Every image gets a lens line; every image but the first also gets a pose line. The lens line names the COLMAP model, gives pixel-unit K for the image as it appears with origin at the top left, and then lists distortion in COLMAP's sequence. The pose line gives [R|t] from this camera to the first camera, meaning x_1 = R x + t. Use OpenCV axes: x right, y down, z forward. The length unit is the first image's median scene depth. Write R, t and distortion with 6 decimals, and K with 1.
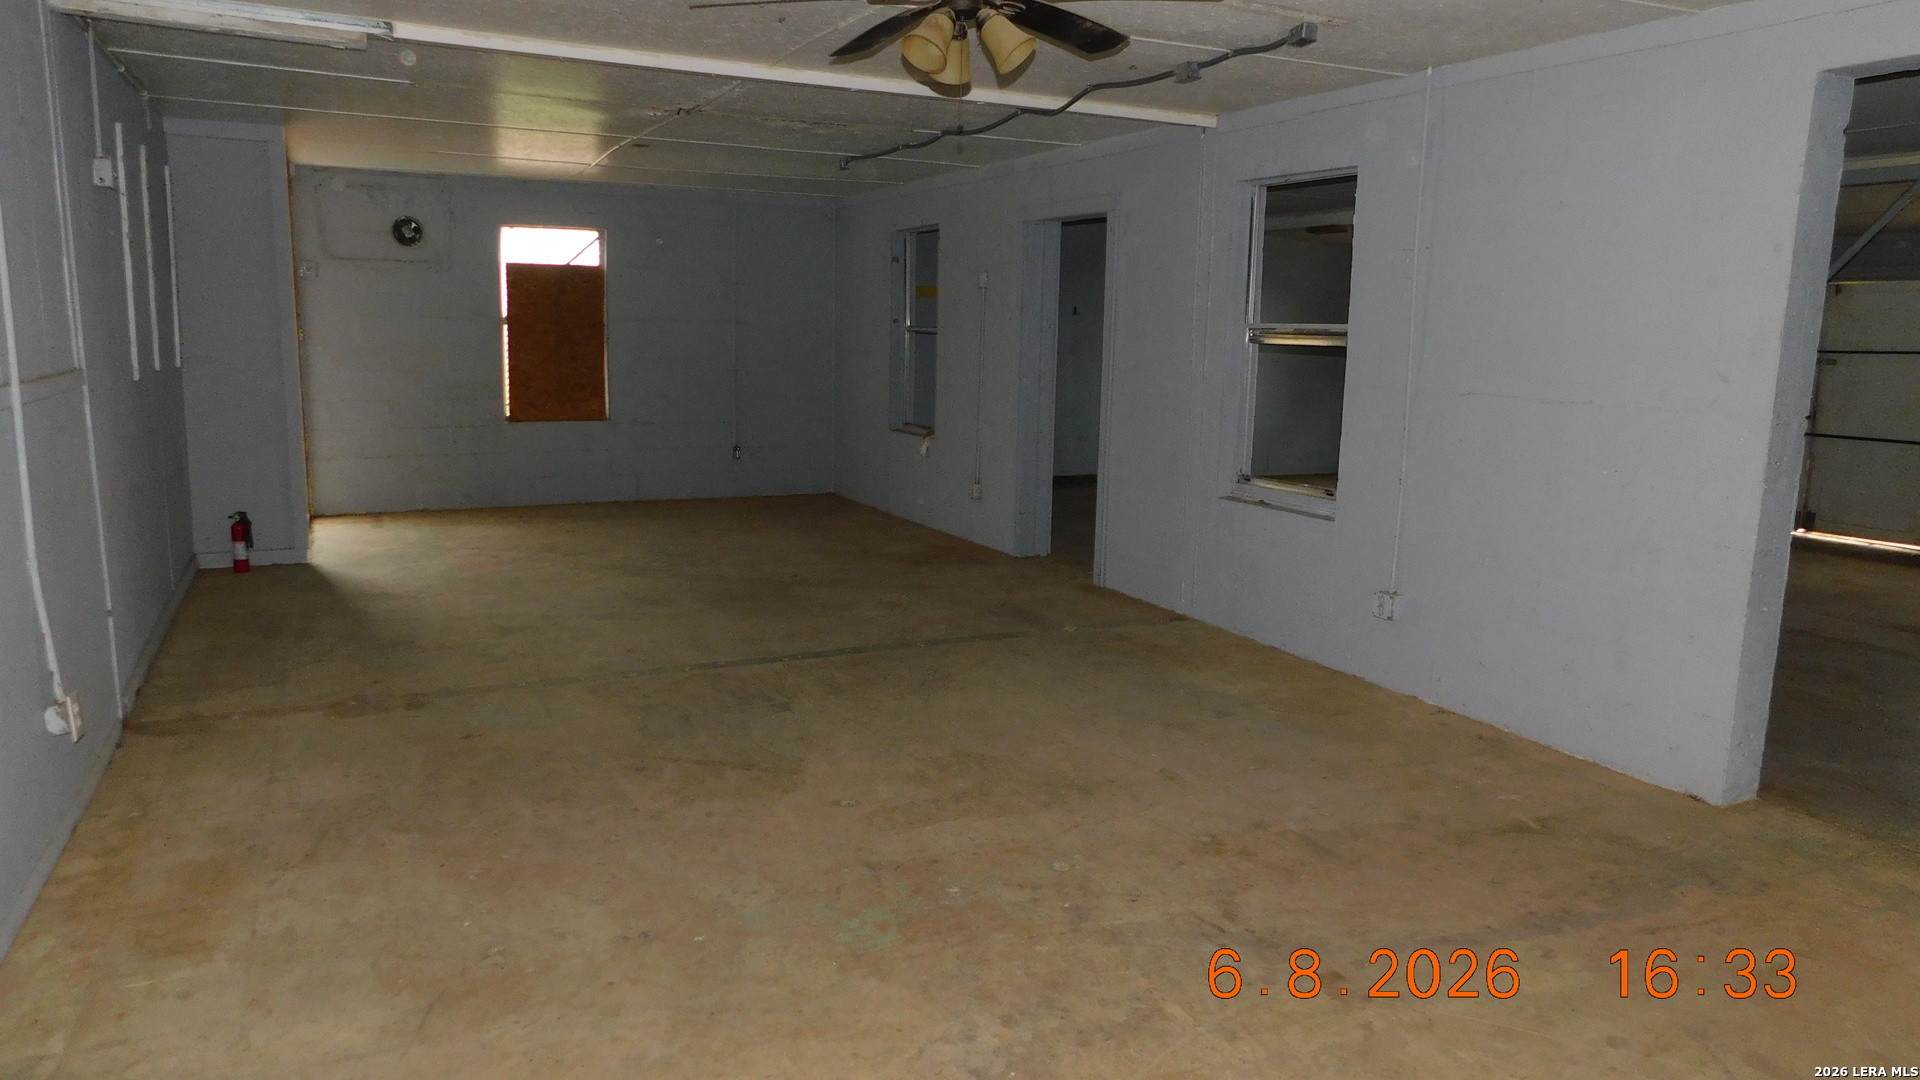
lens RADIAL K [[1292.1, 0, 960.0], [0, 1292.1, 540.0], [0, 0, 1]] dist [-0.003034, -0.001157]
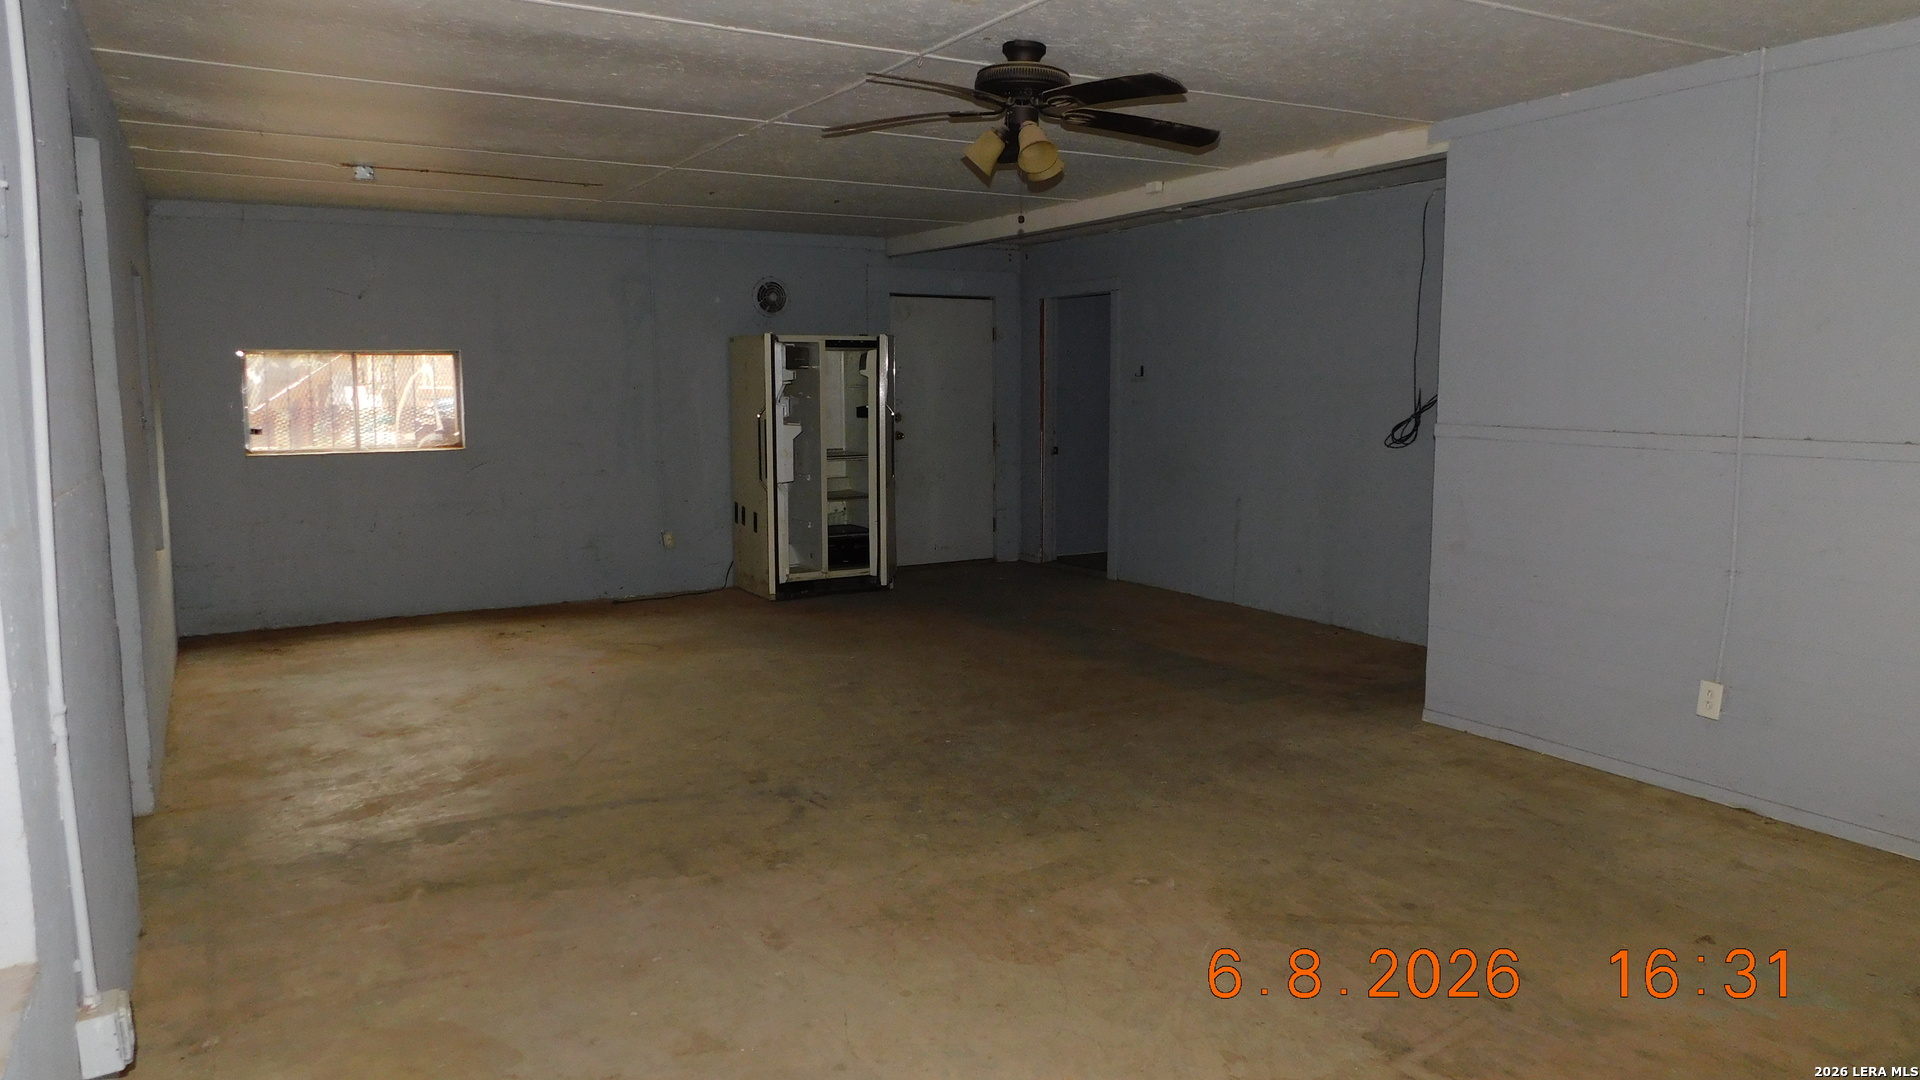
lens RADIAL K [[1292.1, 0, 960.0], [0, 1292.1, 540.0], [0, 0, 1]] dist [-0.003034, -0.001157]
pose [[-0.997125, -0.009848, -0.075133, 0.126857], [-0.030980, 0.957847, 0.285605, -0.320887], [0.069153, 0.287112, -0.955398, 1.930557]]
